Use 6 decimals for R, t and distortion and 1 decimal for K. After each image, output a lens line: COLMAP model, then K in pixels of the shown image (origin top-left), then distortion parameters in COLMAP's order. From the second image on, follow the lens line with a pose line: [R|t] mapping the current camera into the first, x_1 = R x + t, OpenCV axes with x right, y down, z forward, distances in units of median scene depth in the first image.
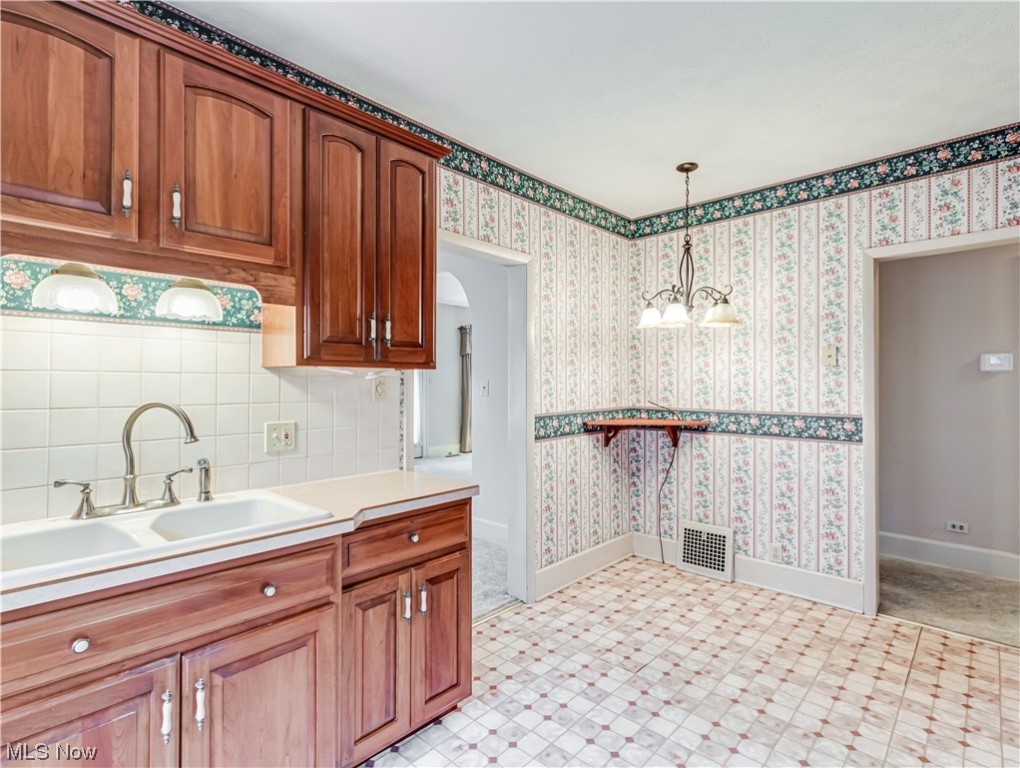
lens RADIAL K [[520.5, 0, 513.7], [0, 520.5, 389.7], [0, 0, 1]] dist [0.004859, 0.000199]
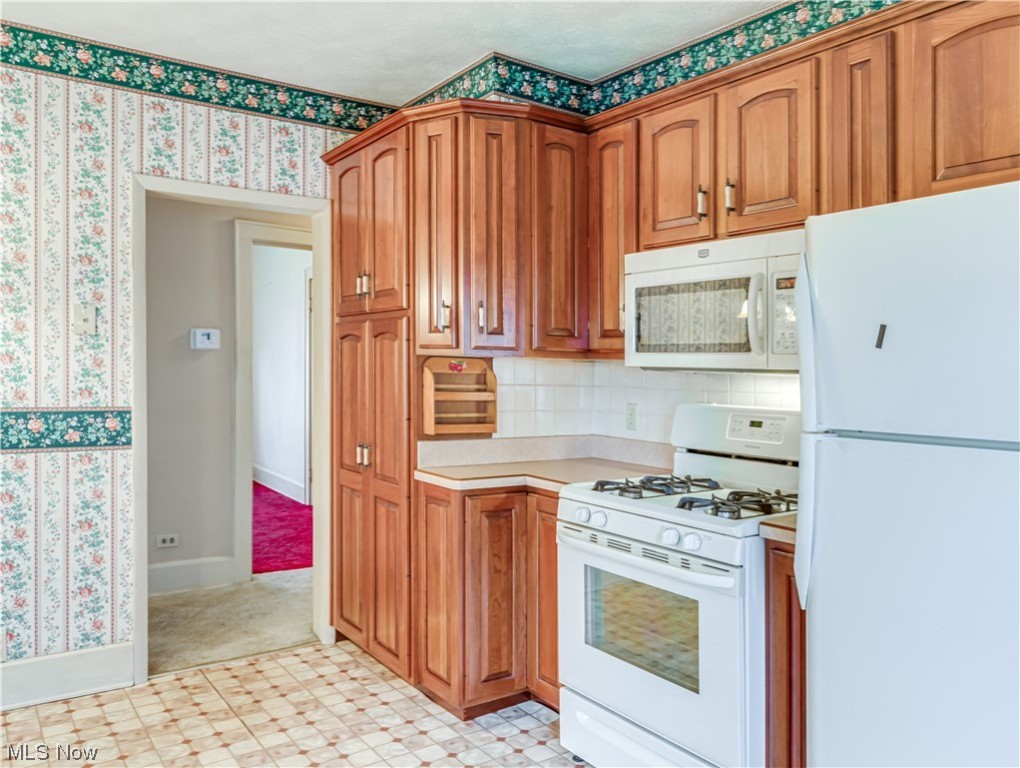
lens RADIAL K [[793.5, 0, 515.2], [0, 793.5, 374.0], [0, 0, 1]] dist [-0.006871, 0.002538]
pose [[0.192728, -0.002695, 0.981248, -0.283822], [-0.006975, 0.999967, 0.004116, -0.003699], [-0.981227, -0.007638, 0.192703, 0.276815]]
